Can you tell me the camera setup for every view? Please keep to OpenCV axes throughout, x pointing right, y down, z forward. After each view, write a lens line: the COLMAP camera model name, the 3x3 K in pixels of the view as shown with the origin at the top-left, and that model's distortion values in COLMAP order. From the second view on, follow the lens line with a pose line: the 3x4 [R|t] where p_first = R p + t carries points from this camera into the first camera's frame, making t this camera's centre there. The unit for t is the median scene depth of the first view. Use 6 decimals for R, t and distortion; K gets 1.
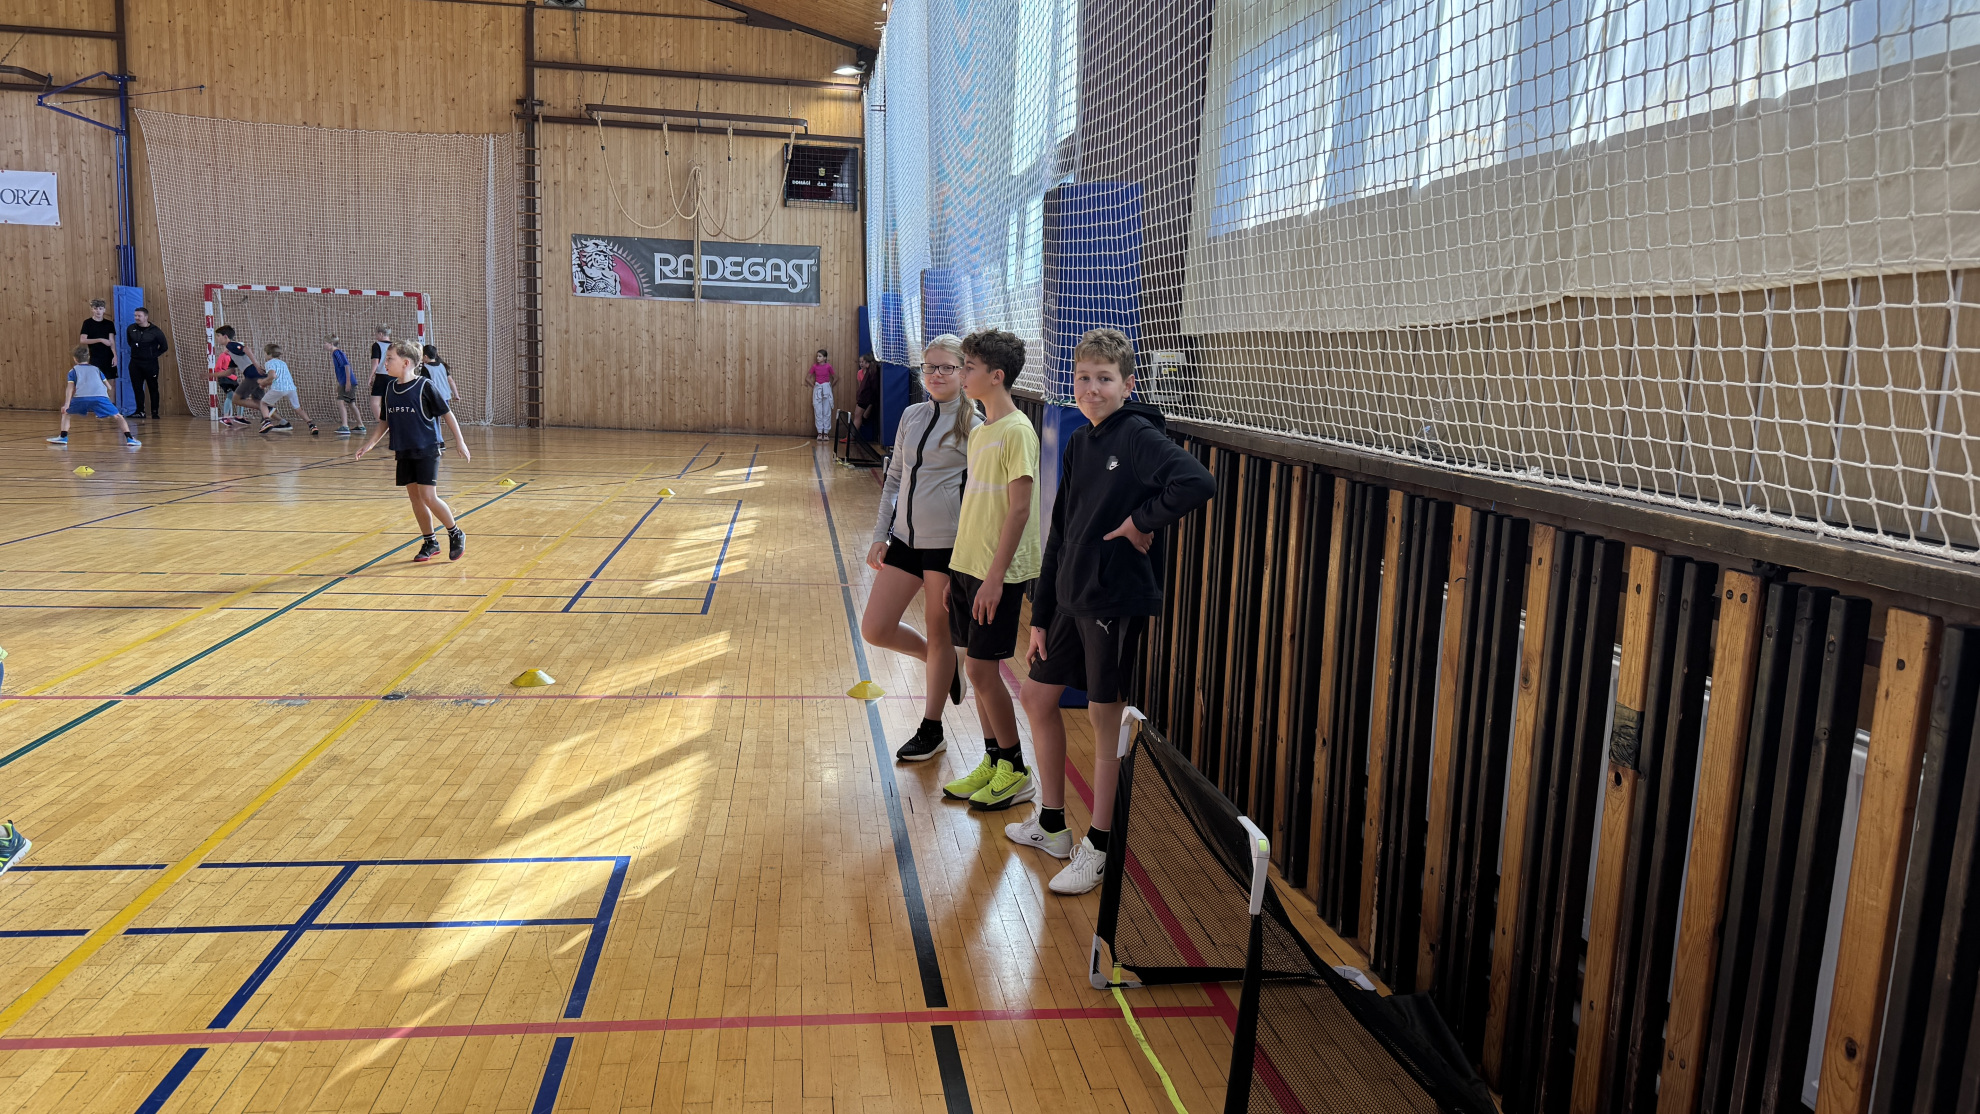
lens RADIAL K [[1427.4, 0, 986.1], [0, 1427.4, 563.2], [0, 0, 1]] dist [0.044139, -0.049415]
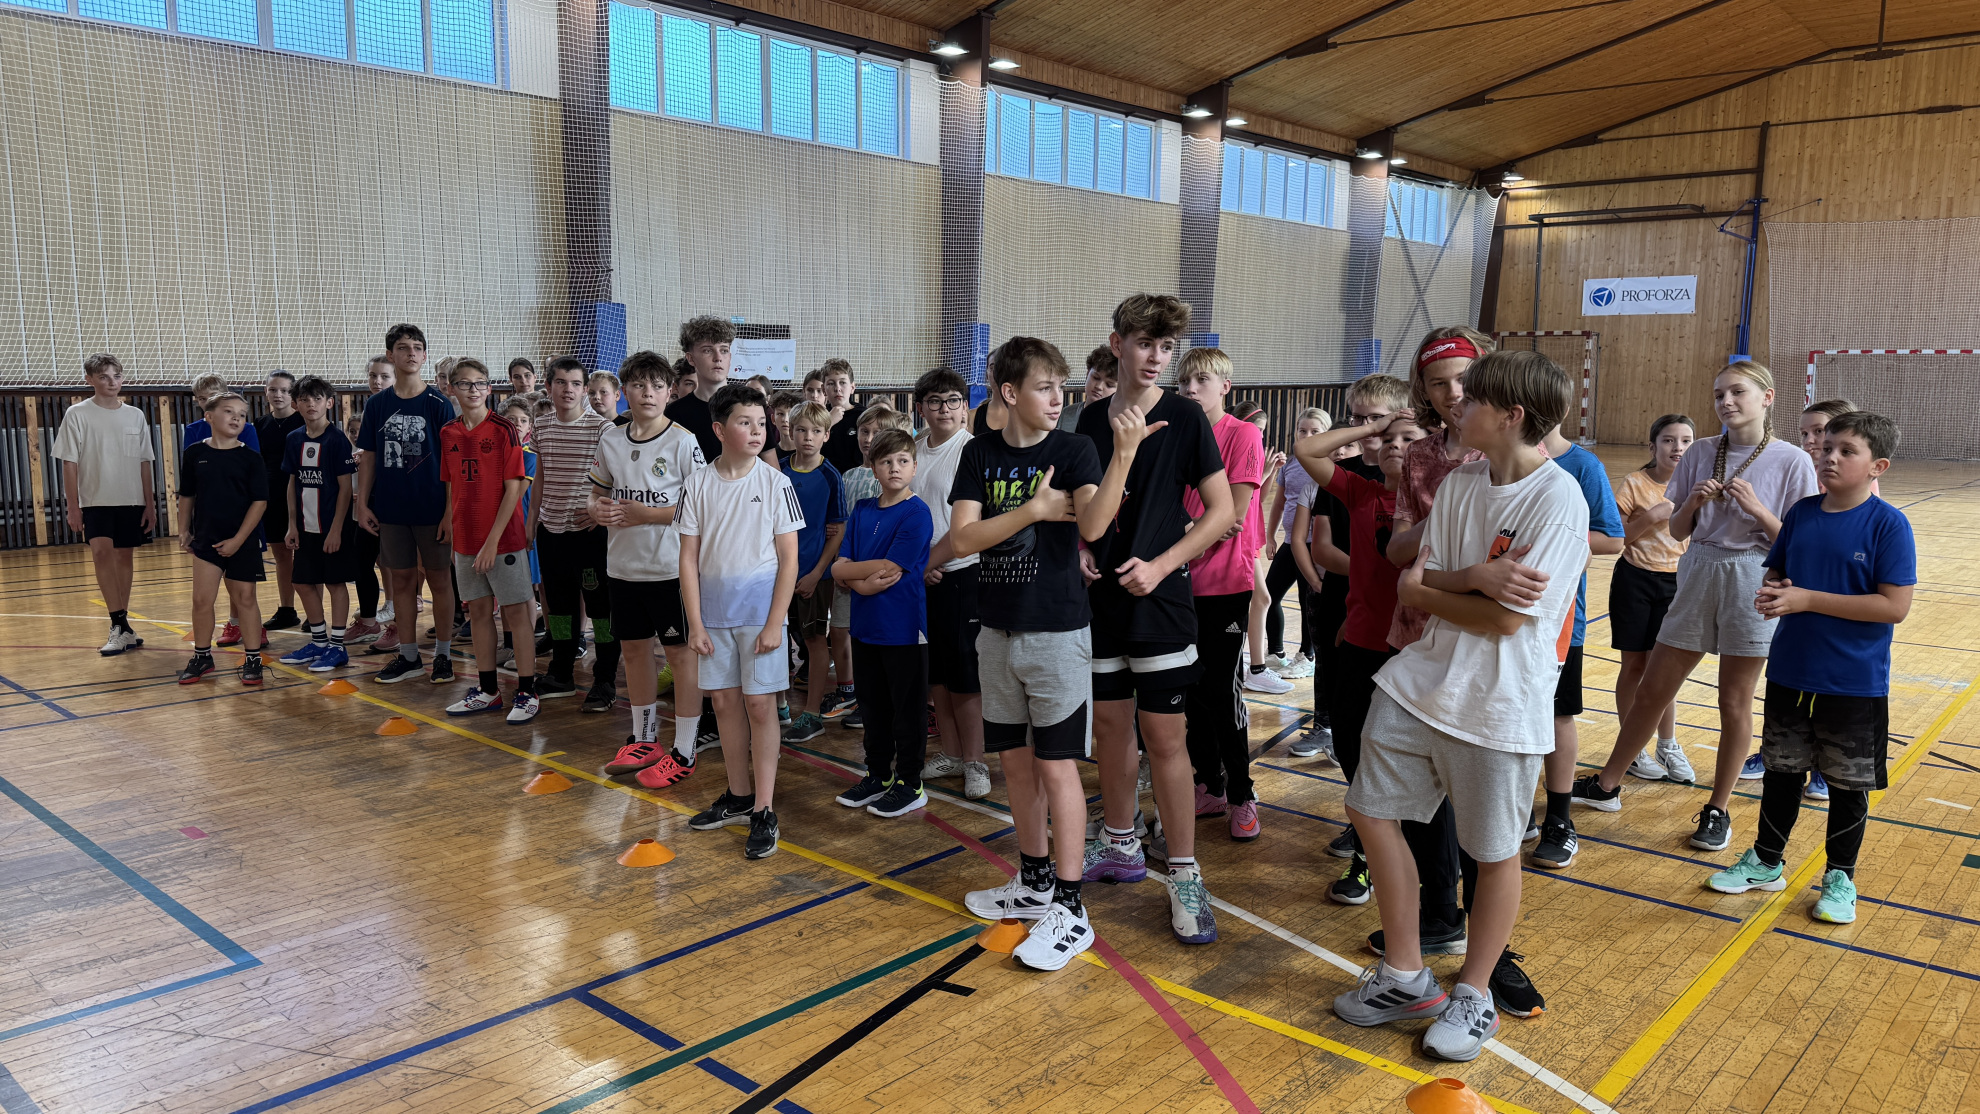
lens RADIAL K [[1427.4, 0, 970.9], [0, 1427.4, 566.6], [0, 0, 1]] dist [0.044139, -0.049415]
pose [[0.652200, 0.068908, -0.754908, -0.036333], [-0.087871, 0.996019, 0.015001, 0.046796], [0.752937, 0.056551, 0.655659, -0.402849]]
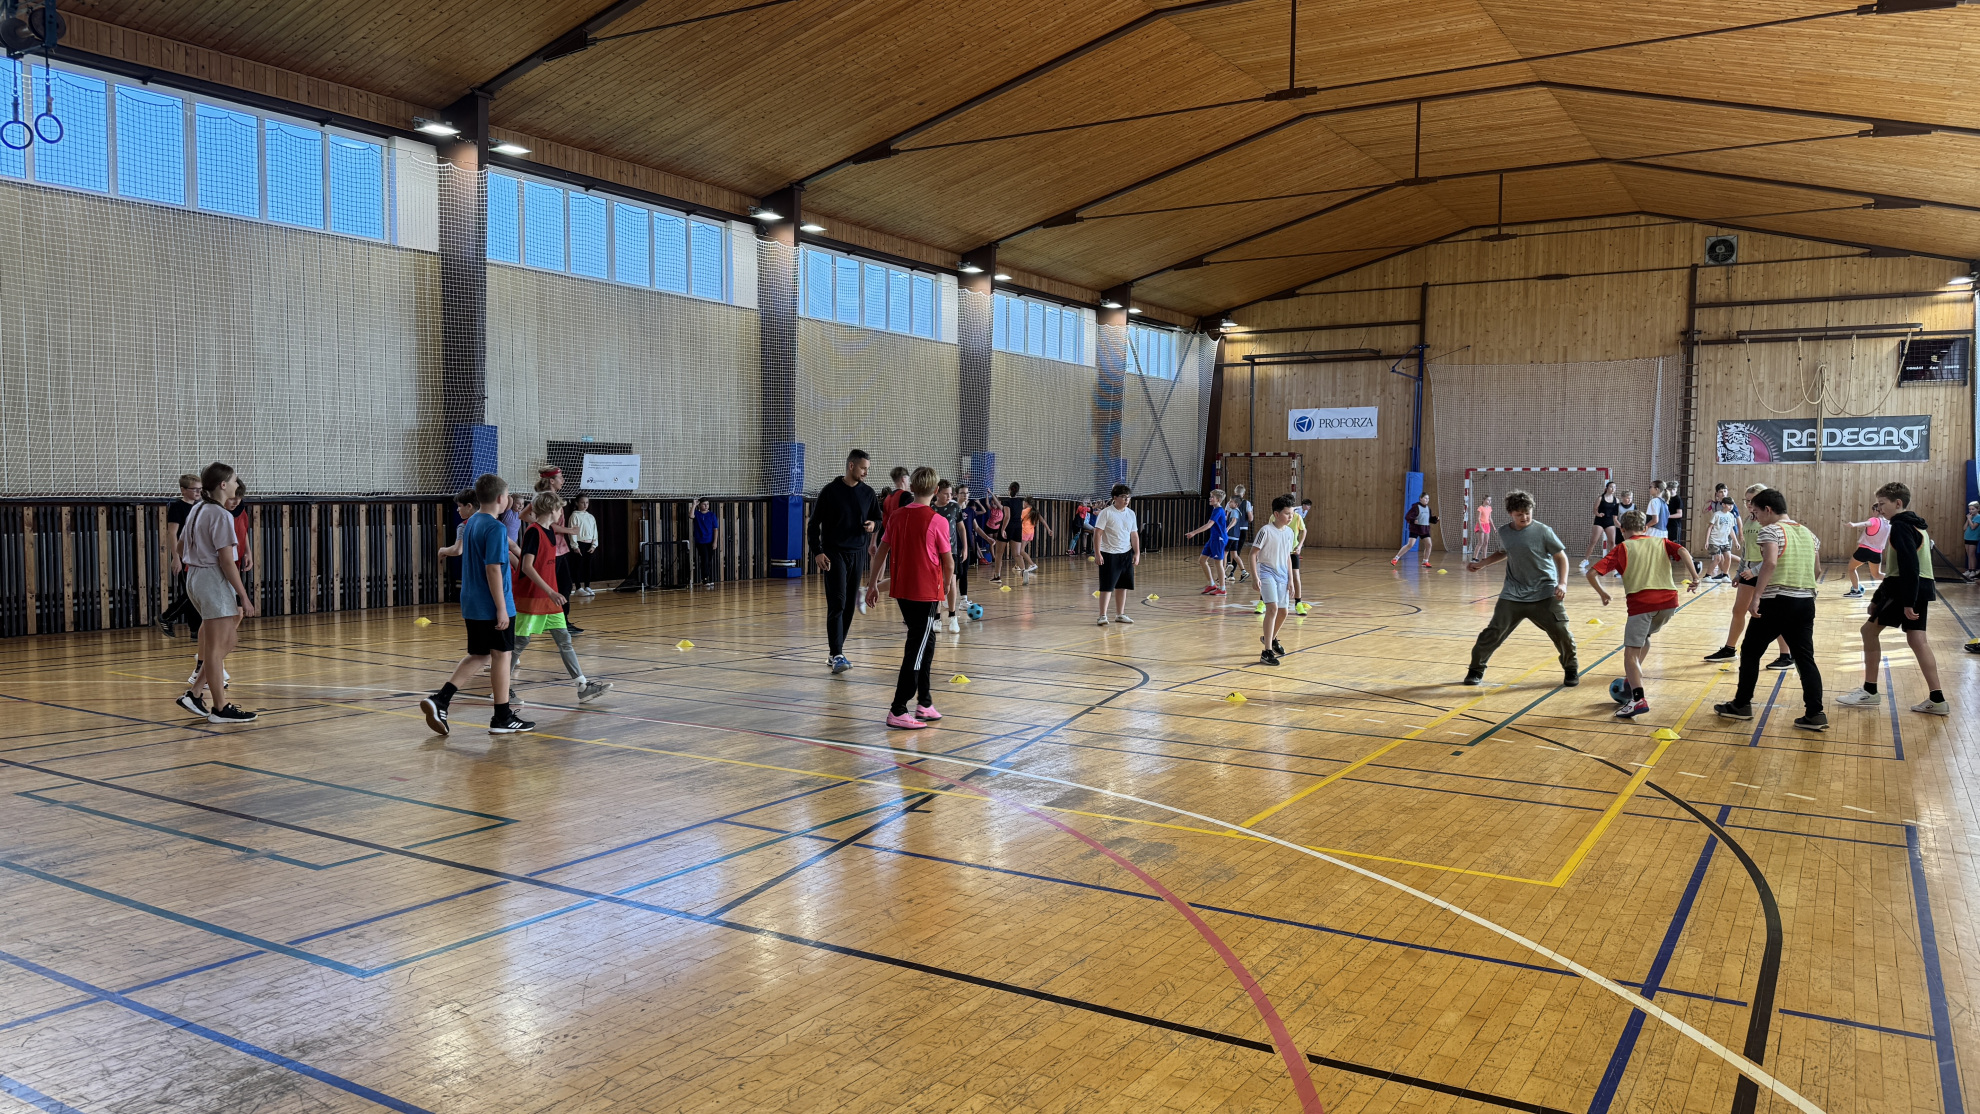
lens RADIAL K [[1427.4, 0, 972.6], [0, 1427.4, 587.3], [0, 0, 1]] dist [0.044139, -0.049415]
pose [[0.770919, 0.011271, -0.636834, 0.046362], [-0.066202, 0.995846, -0.062516, 0.068635], [0.633484, 0.090354, 0.768463, -0.529044]]
